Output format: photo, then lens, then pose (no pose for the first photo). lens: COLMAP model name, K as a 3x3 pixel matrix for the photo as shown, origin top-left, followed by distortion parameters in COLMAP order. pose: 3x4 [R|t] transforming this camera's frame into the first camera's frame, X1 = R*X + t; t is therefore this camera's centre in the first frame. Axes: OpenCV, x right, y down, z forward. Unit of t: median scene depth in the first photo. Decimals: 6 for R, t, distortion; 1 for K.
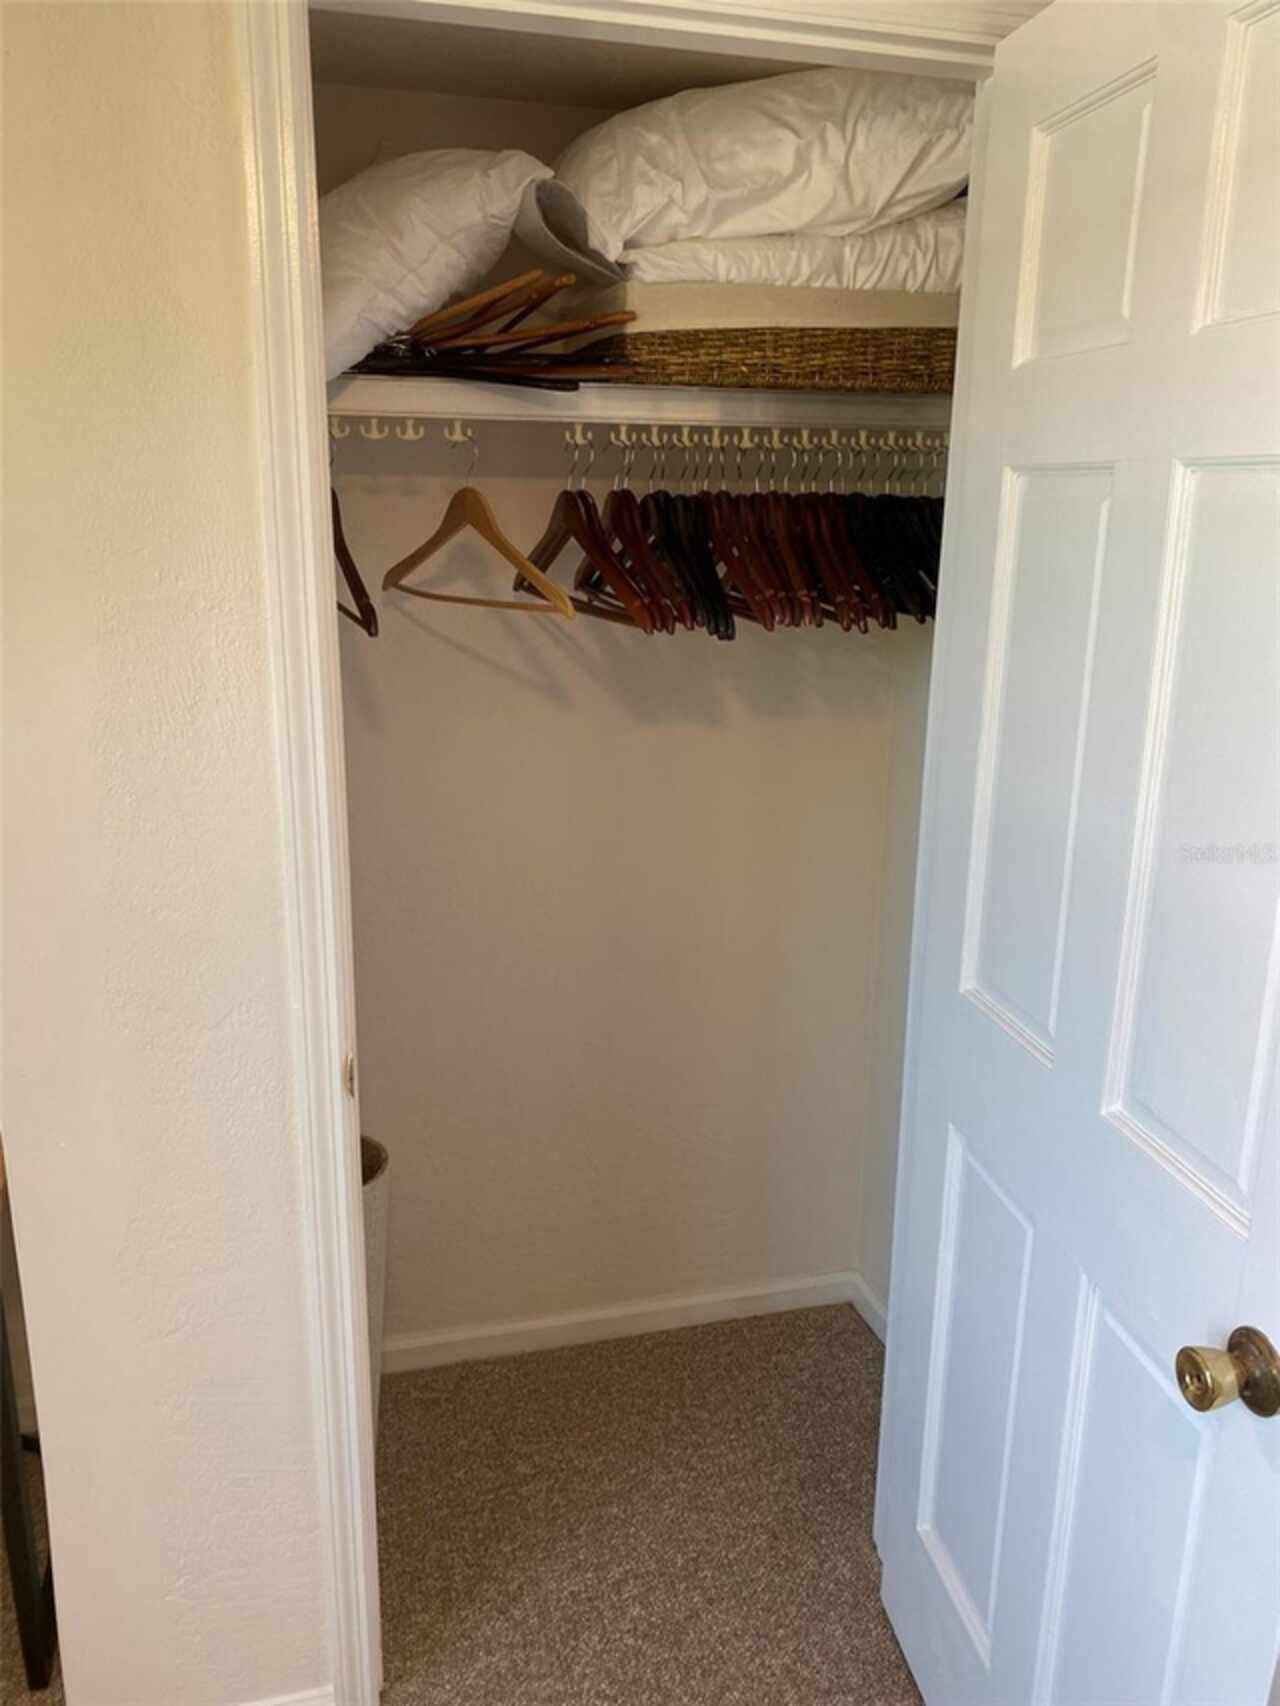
lens RADIAL K [[1296.3, 0, 637.4], [0, 1296.3, 849.0], [0, 0, 1]] dist [0.039716, -0.015620]
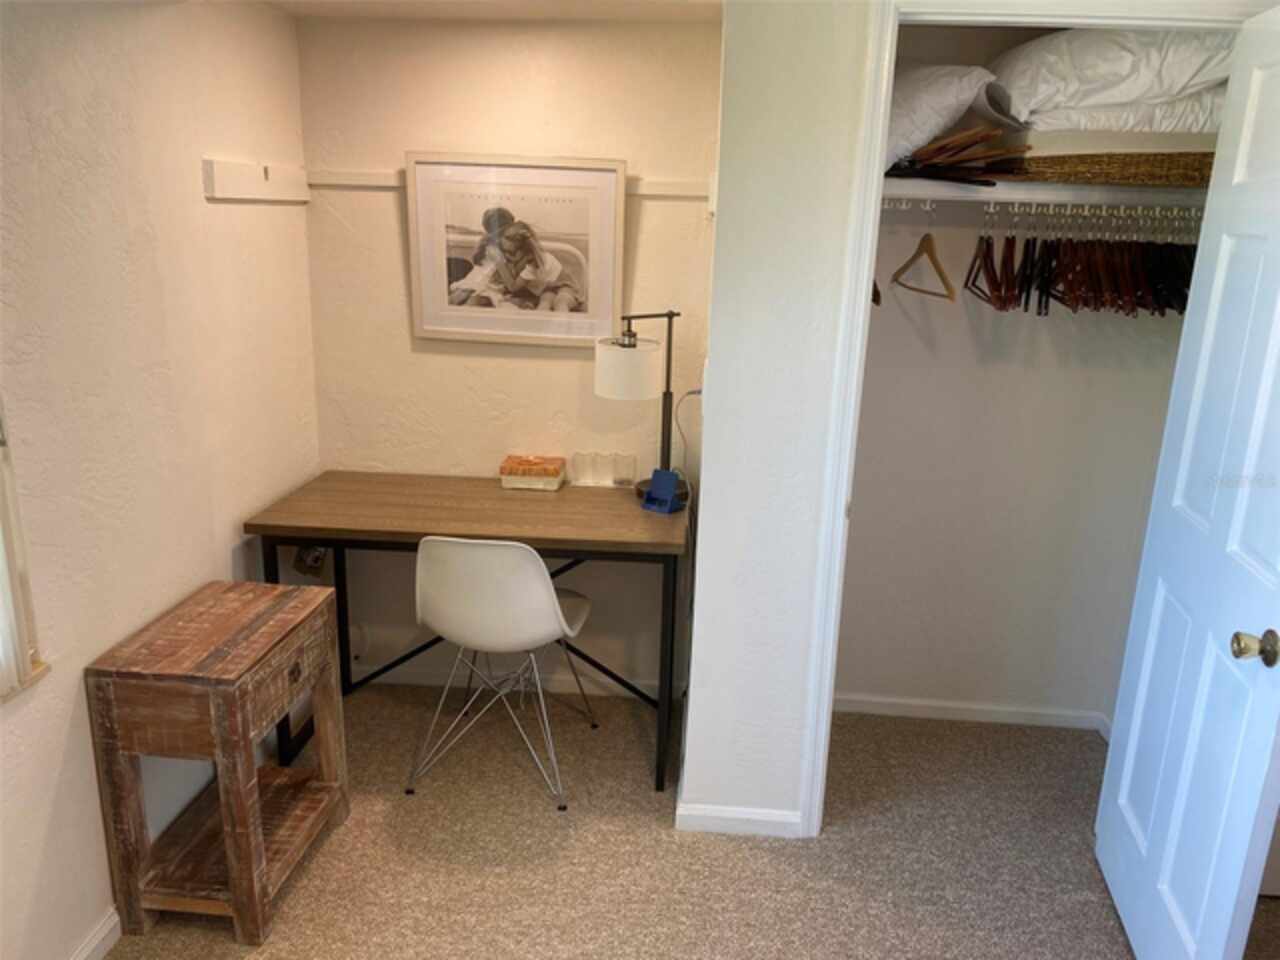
lens RADIAL K [[972.6, 0, 667.7], [0, 972.6, 485.0], [0, 0, 1]] dist [0.039716, -0.015620]
pose [[0.950354, 0.106225, -0.292477, -0.034138], [-0.108122, 0.994090, 0.009720, 0.129823], [0.291781, 0.022386, 0.956223, -0.527092]]
